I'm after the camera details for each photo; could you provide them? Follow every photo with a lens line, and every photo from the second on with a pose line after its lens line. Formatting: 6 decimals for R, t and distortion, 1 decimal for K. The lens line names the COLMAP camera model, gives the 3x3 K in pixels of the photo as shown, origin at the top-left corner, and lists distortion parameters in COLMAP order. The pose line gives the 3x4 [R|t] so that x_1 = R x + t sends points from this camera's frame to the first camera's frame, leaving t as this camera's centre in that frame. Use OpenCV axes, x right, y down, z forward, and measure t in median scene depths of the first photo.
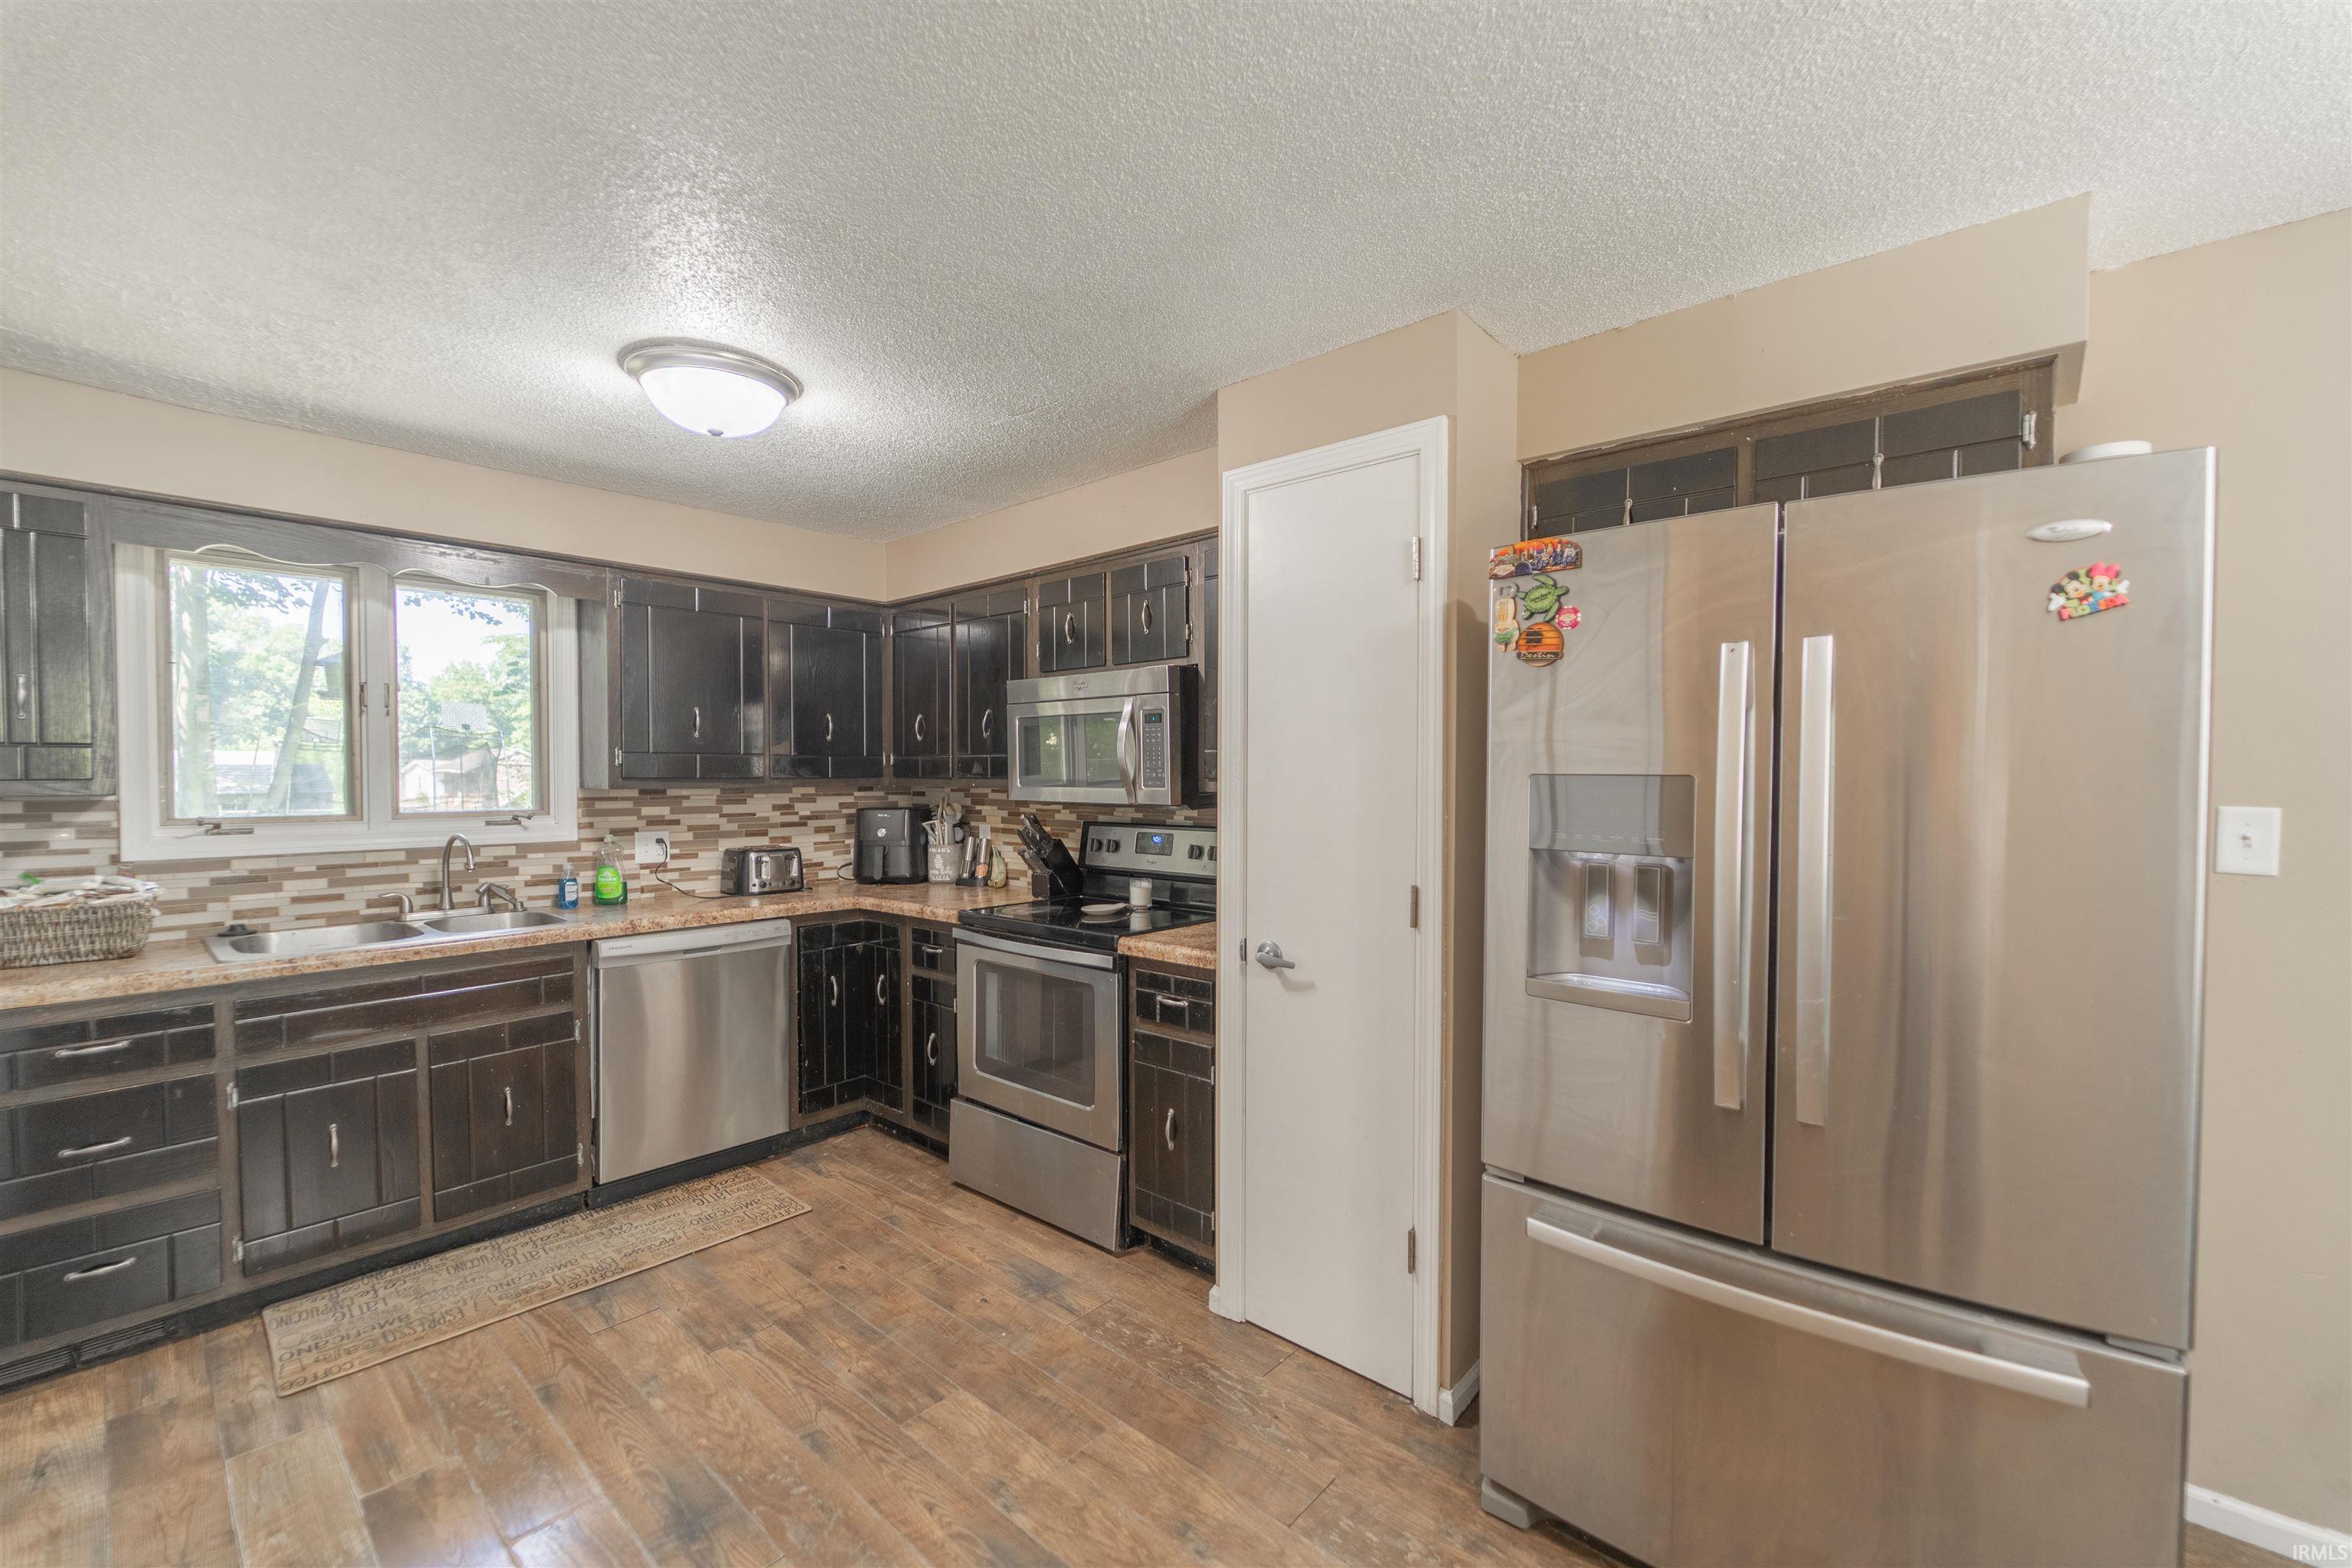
lens RADIAL K [[949.5, 0, 1176.0], [0, 949.5, 784.0], [0, 0, 1]] dist [-0.000158, -0.003020]
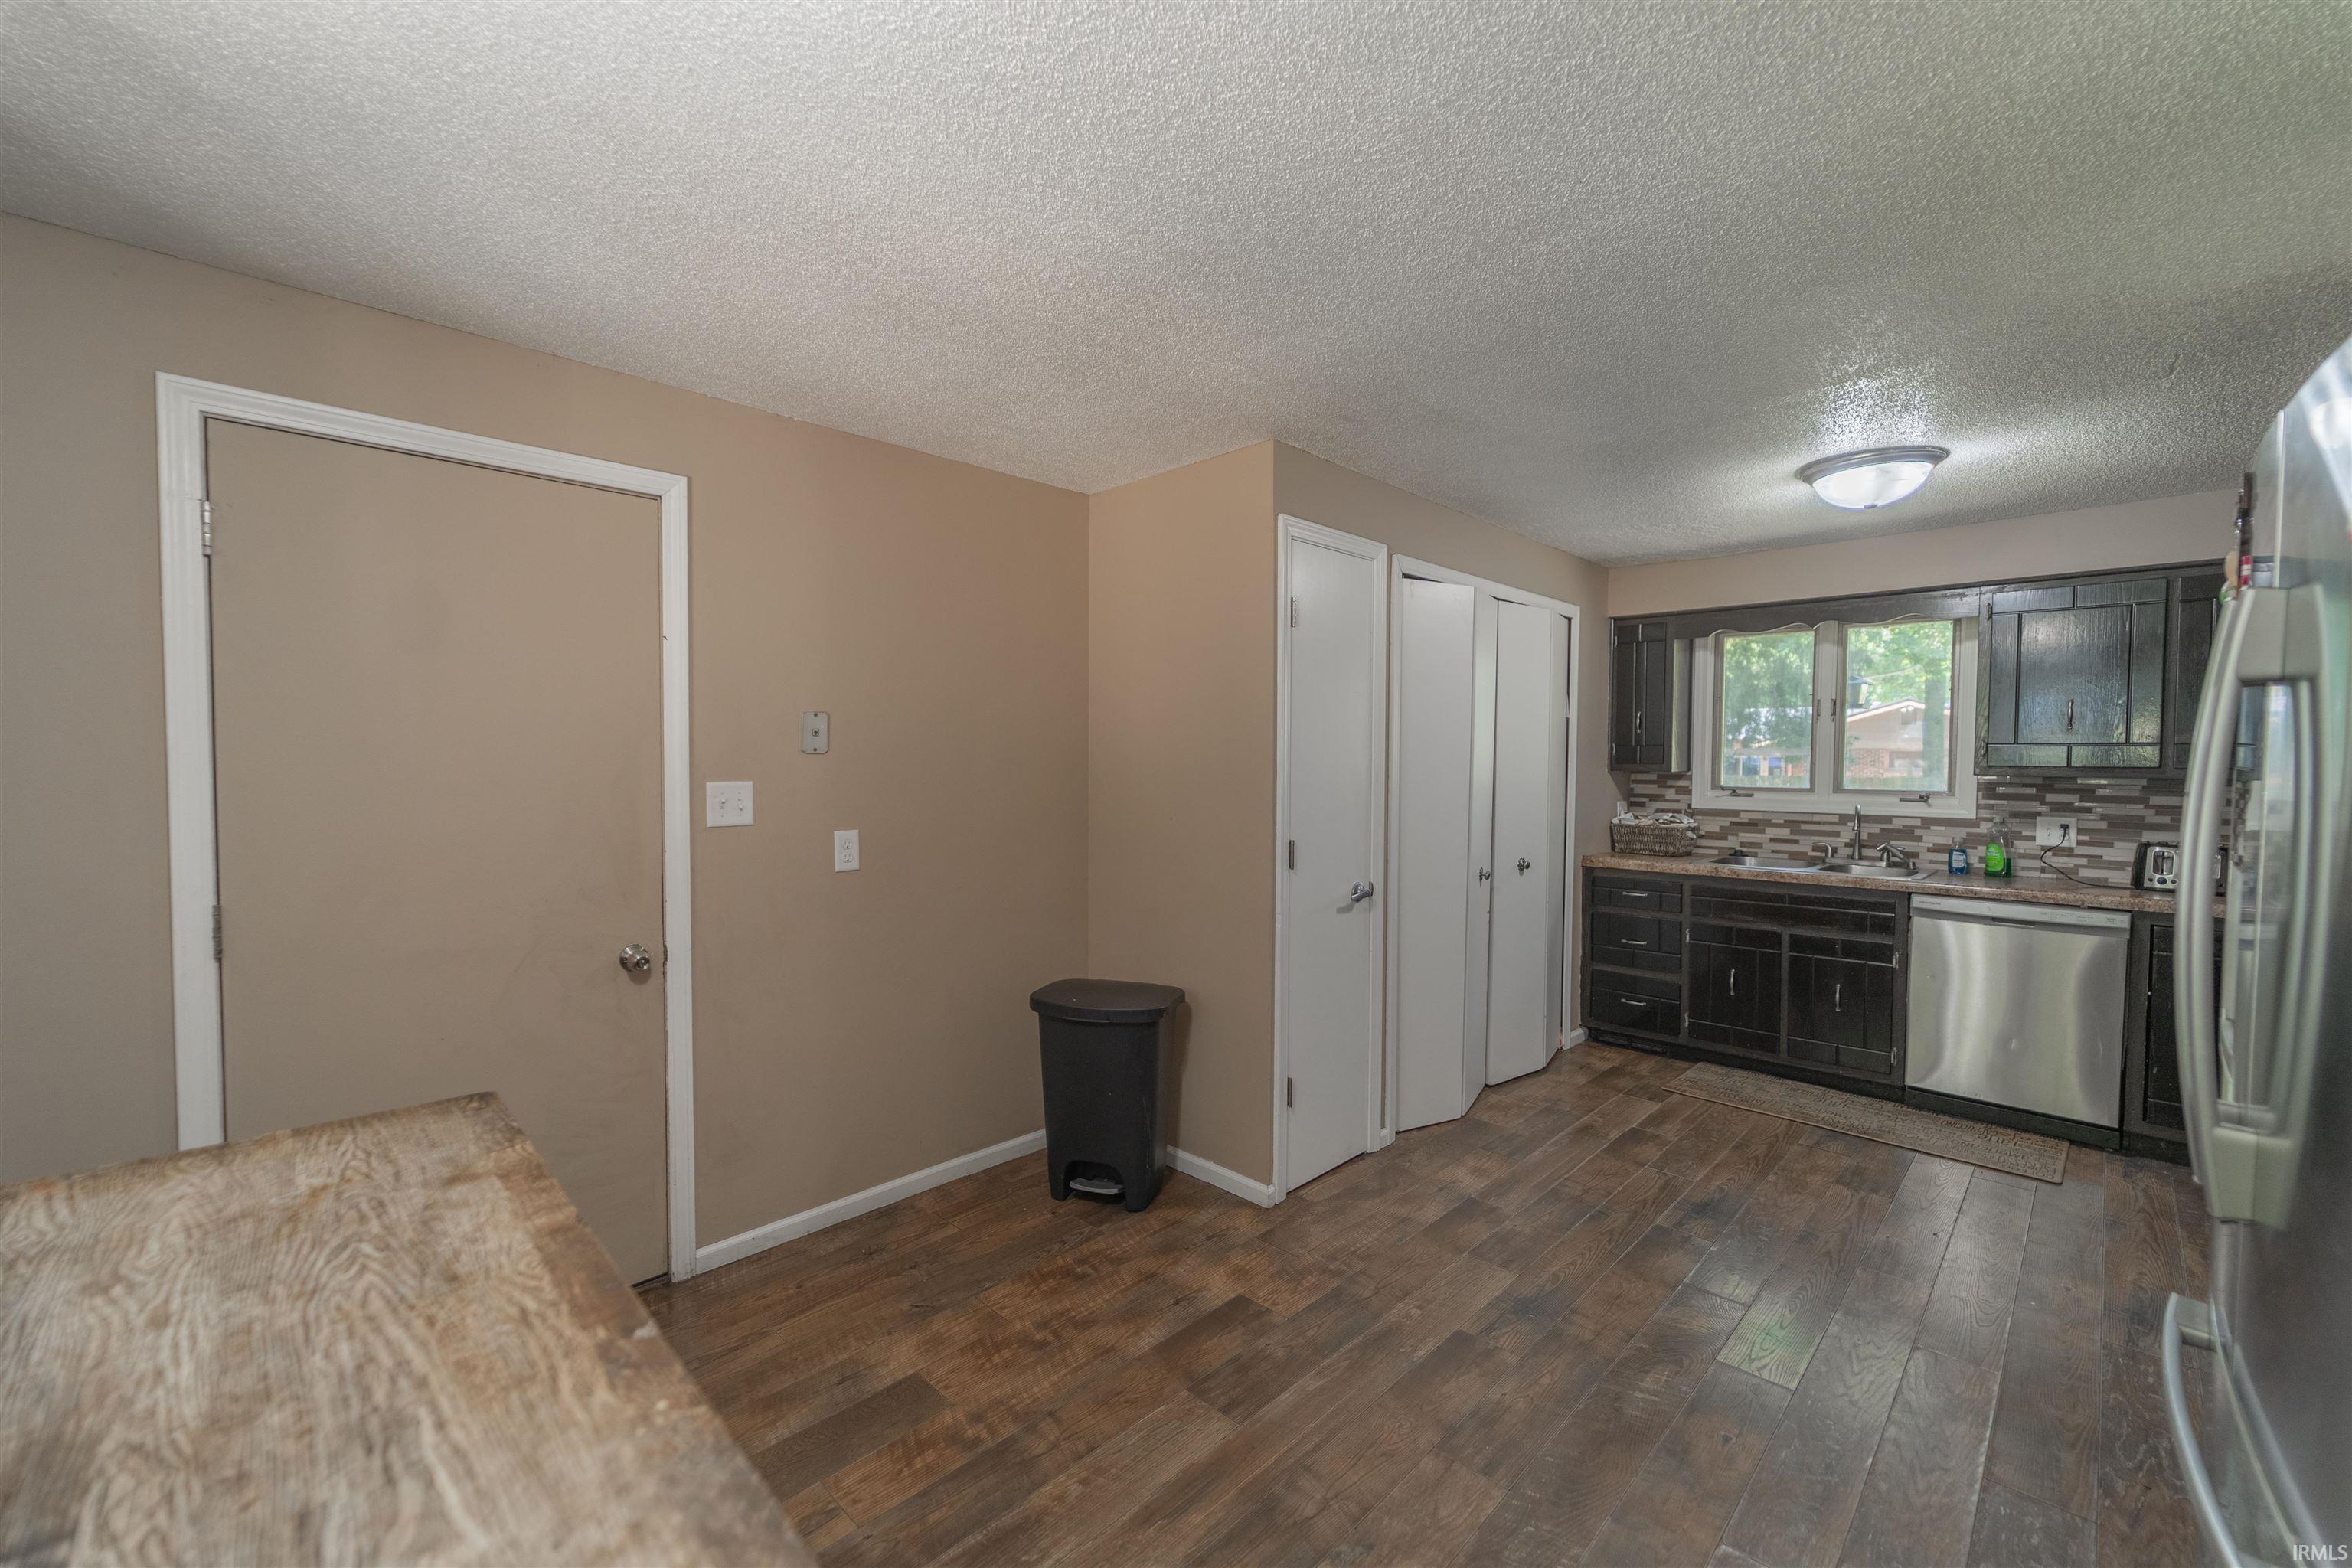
lens RADIAL K [[949.5, 0, 1176.0], [0, 949.5, 784.0], [0, 0, 1]] dist [-0.000158, -0.003020]
pose [[-0.063083, 0.026825, -0.997648, 0.710286], [-0.019988, 0.999404, 0.028136, 0.003298], [0.997808, 0.021716, -0.062509, 0.096507]]
